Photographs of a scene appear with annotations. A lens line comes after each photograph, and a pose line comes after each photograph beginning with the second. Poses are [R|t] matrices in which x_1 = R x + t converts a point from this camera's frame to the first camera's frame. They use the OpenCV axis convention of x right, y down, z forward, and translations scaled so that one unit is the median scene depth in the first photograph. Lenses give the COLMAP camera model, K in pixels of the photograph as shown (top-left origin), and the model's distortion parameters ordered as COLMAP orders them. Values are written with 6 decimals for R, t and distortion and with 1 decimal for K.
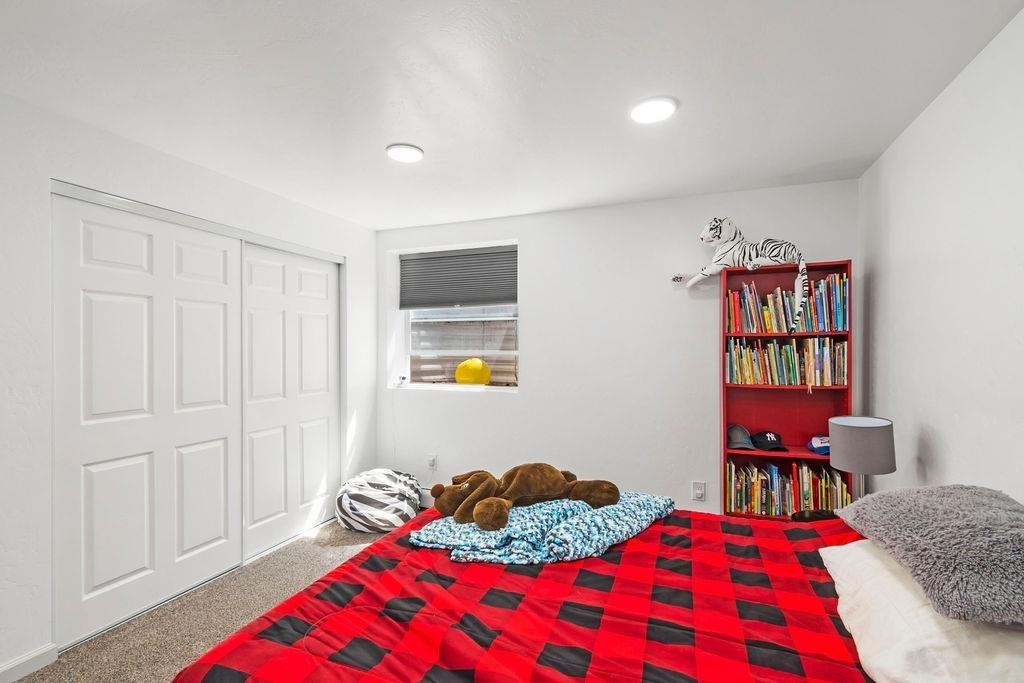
lens RADIAL K [[457.0, 0, 513.3], [0, 457.0, 350.2], [0, 0, 1]] dist [0.003627, -0.002647]
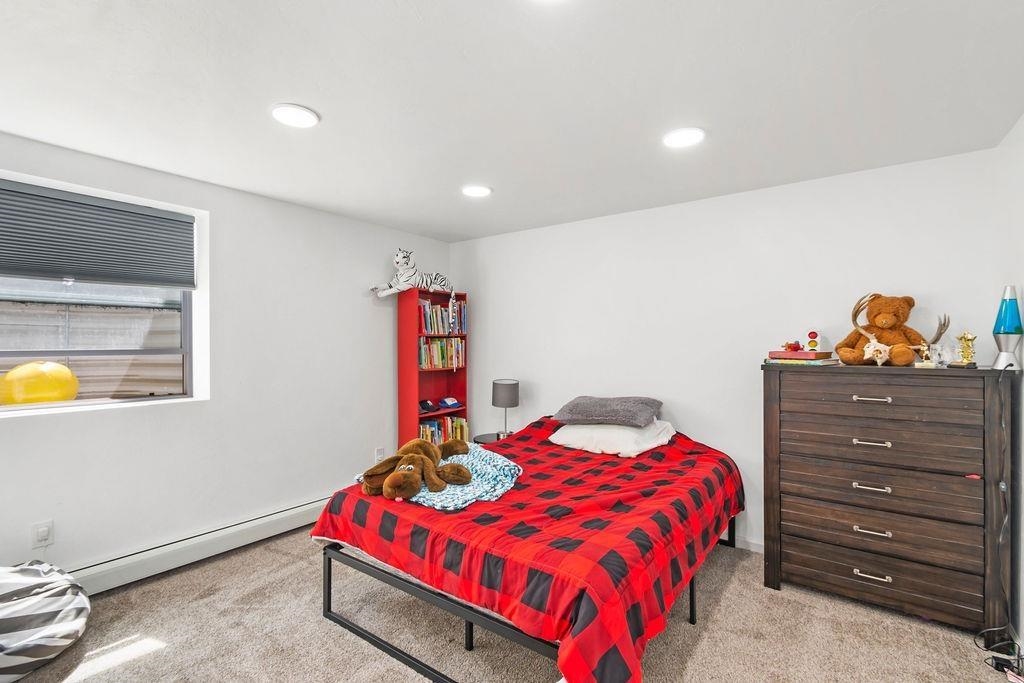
lens RADIAL K [[457.0, 0, 512.0], [0, 457.0, 338.7], [0, 0, 1]] dist [0.003627, -0.002647]
pose [[0.272272, 0.007480, 0.962191, -0.830731], [0.004429, 0.999949, -0.009027, -0.007204], [-0.962210, 0.006719, 0.272225, 0.331375]]
